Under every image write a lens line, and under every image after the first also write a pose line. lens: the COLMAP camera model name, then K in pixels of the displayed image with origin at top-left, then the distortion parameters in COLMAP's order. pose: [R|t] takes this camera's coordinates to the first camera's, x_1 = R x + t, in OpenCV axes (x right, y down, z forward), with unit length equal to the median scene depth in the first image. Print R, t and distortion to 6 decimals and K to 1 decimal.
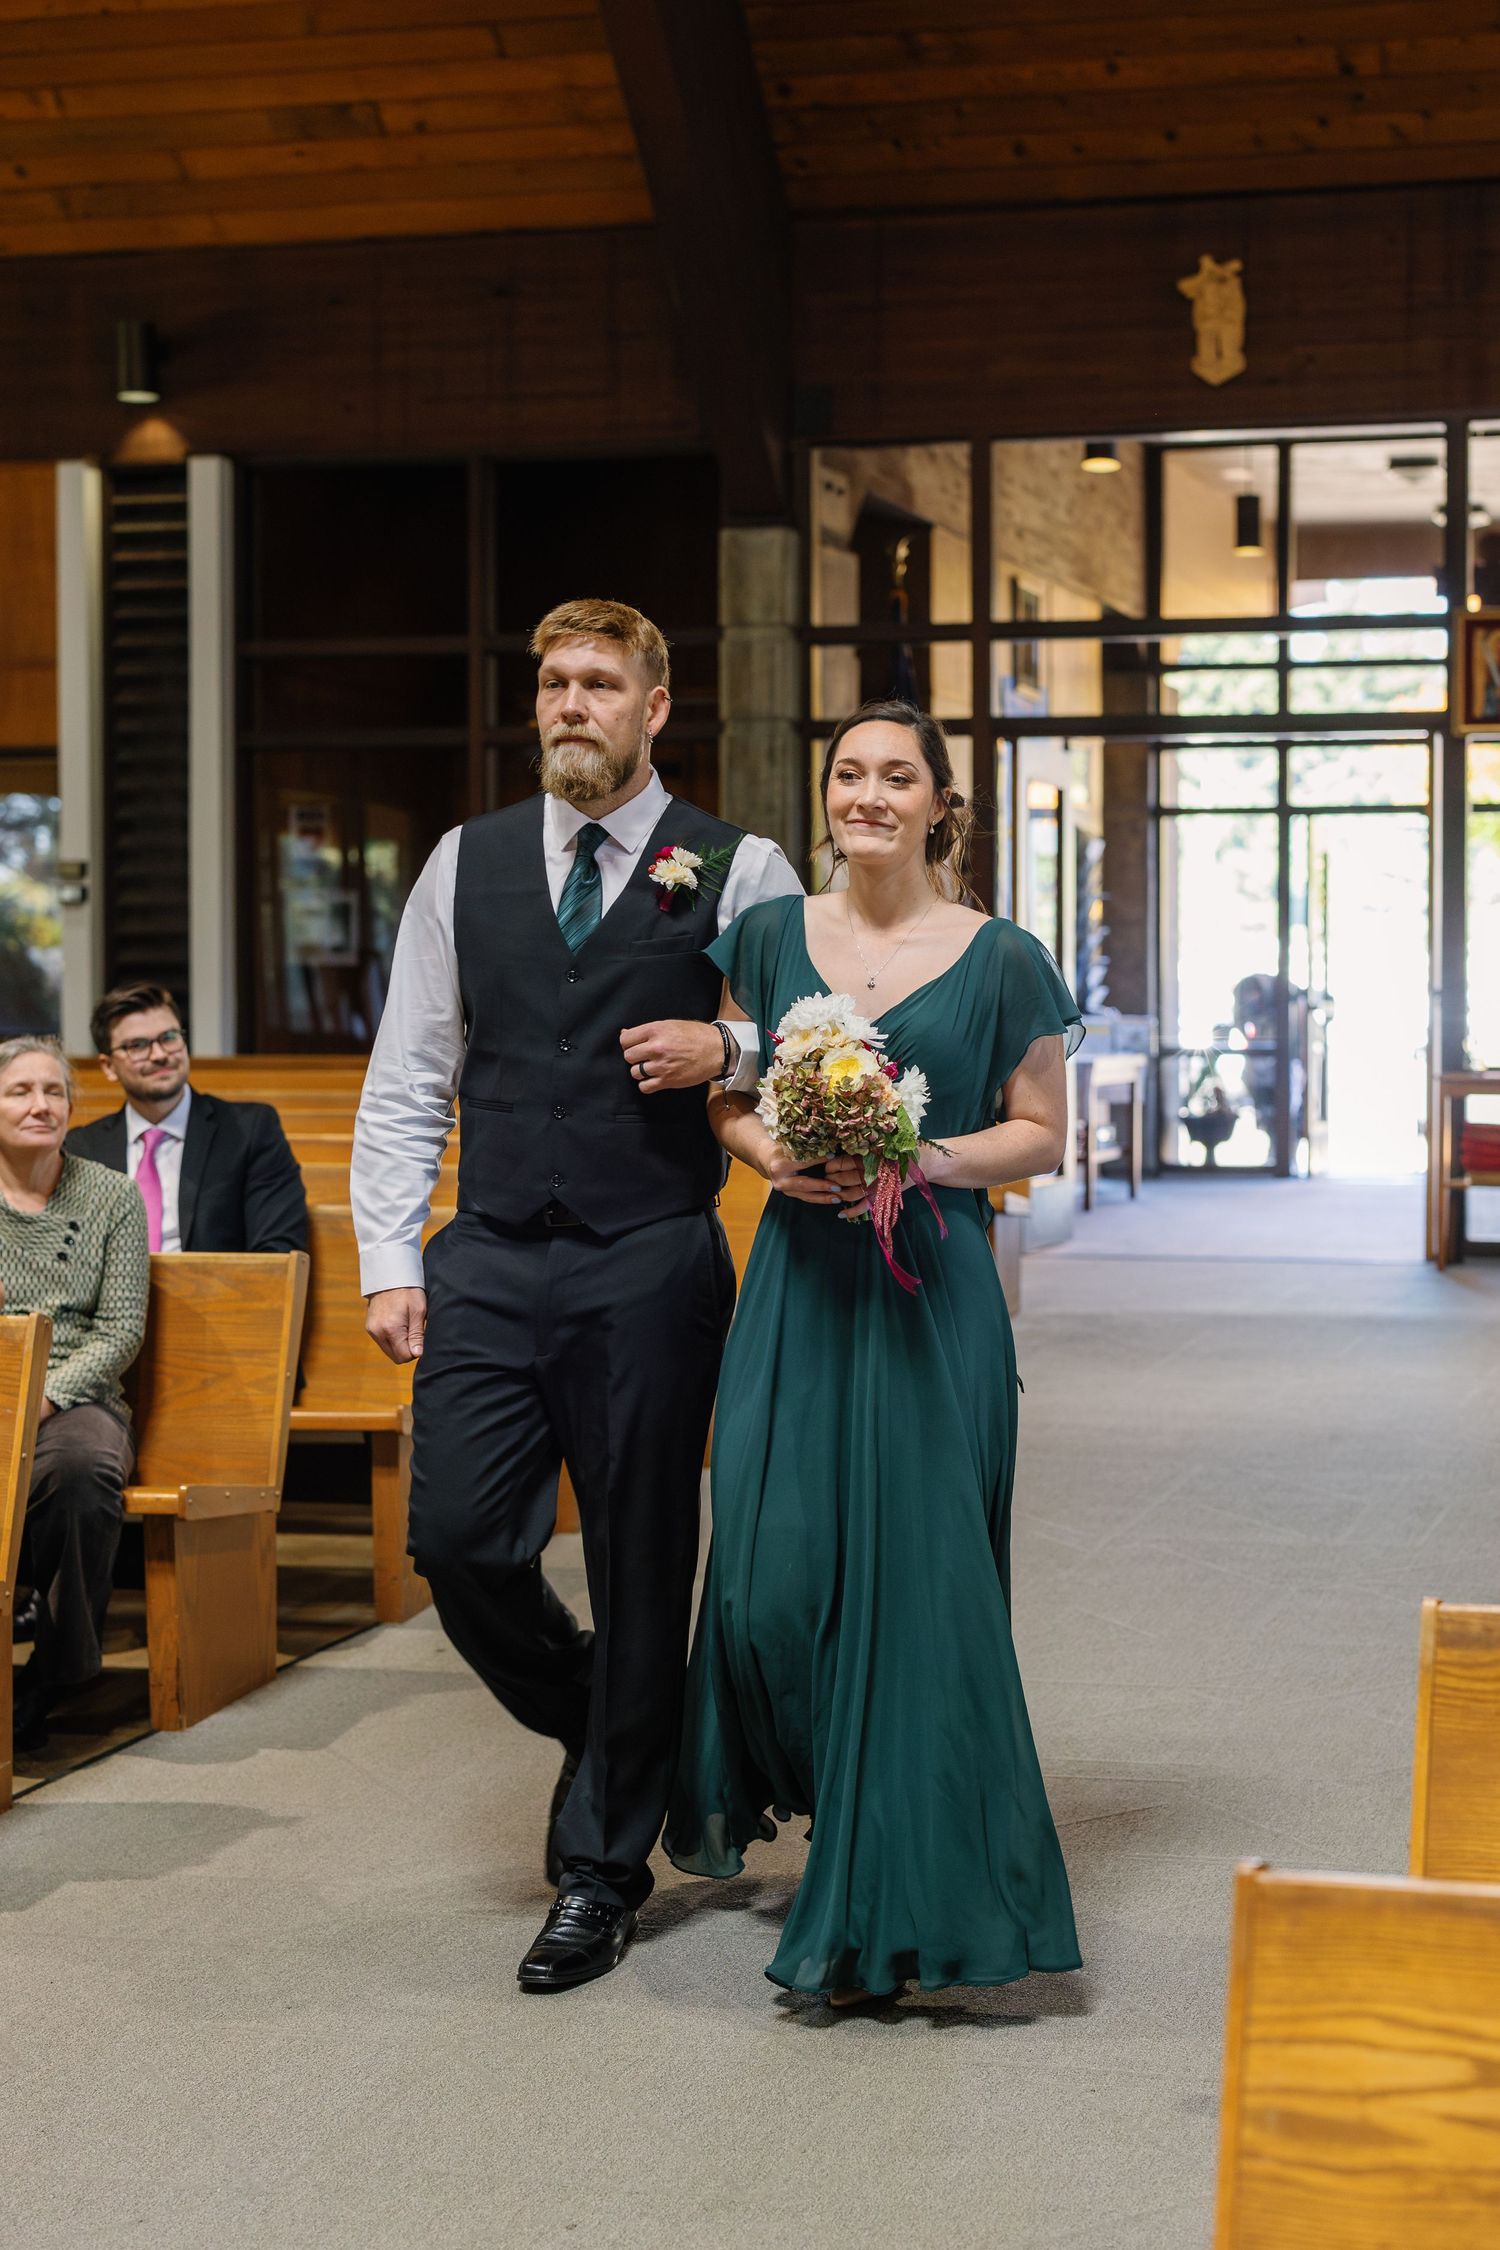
lens RADIAL K [[3581.5, 0, 1098.9], [0, 3581.5, 1078.2], [0, 0, 1]] dist [0.018891, -0.035526]
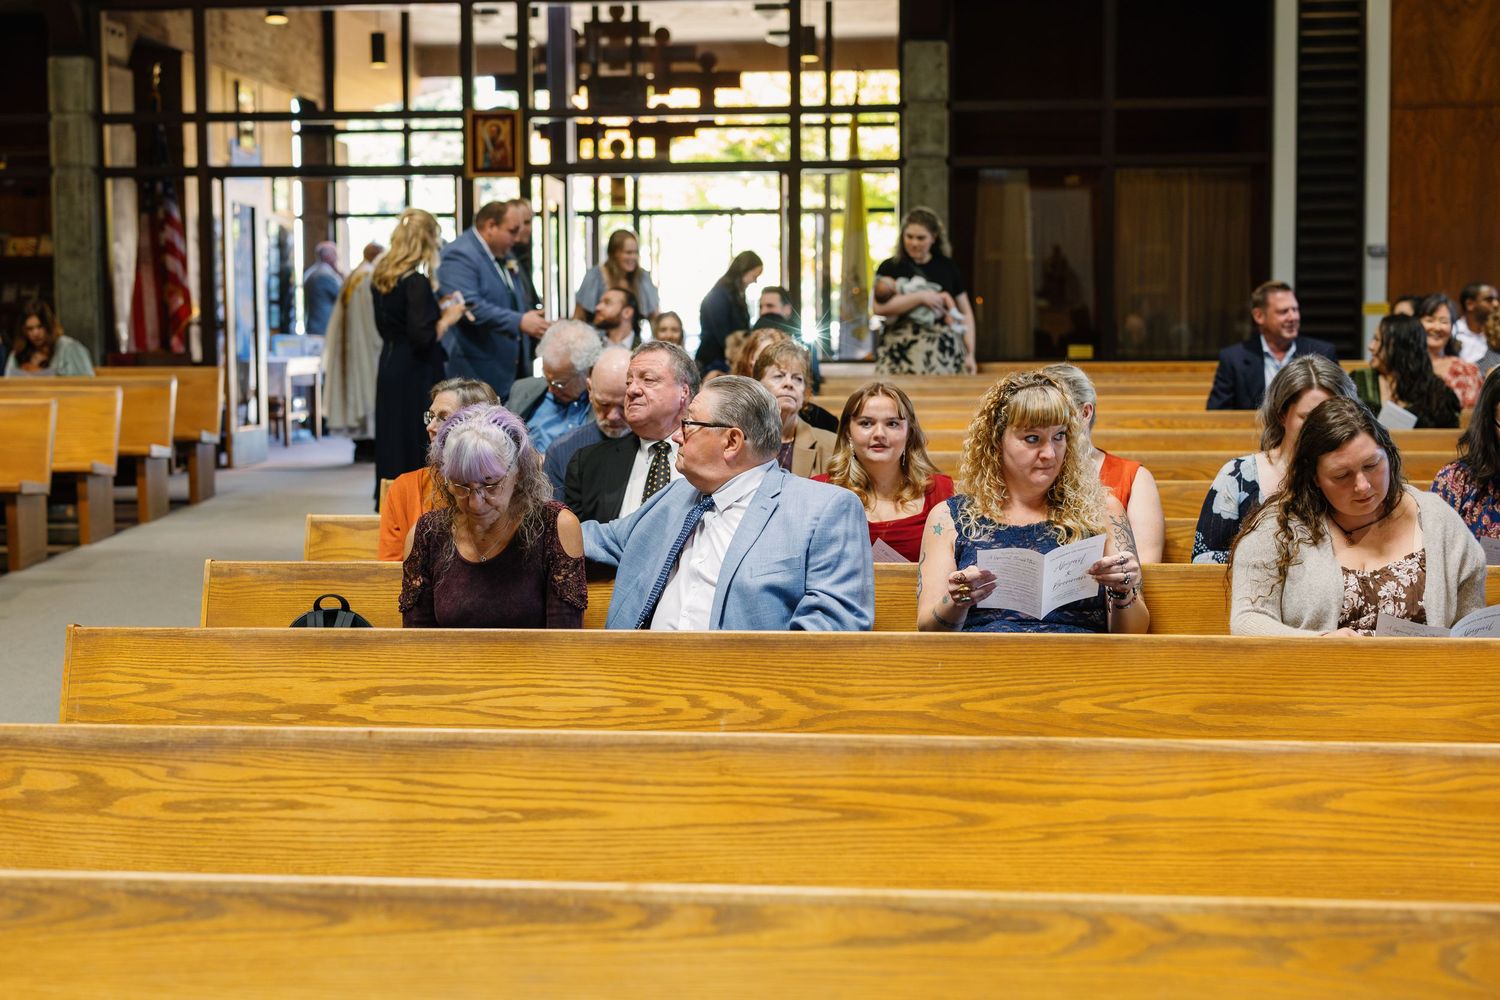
lens RADIAL K [[2290.1, 0, 717.6], [0, 2290.1, 501.4], [0, 0, 1]] dist [0.019819, 0.072572]
pose [[0.989636, -0.016918, 0.142599, 0.053459], [0.009050, 0.998410, 0.055644, 0.003871], [-0.143314, -0.053777, 0.988215, -0.163671]]
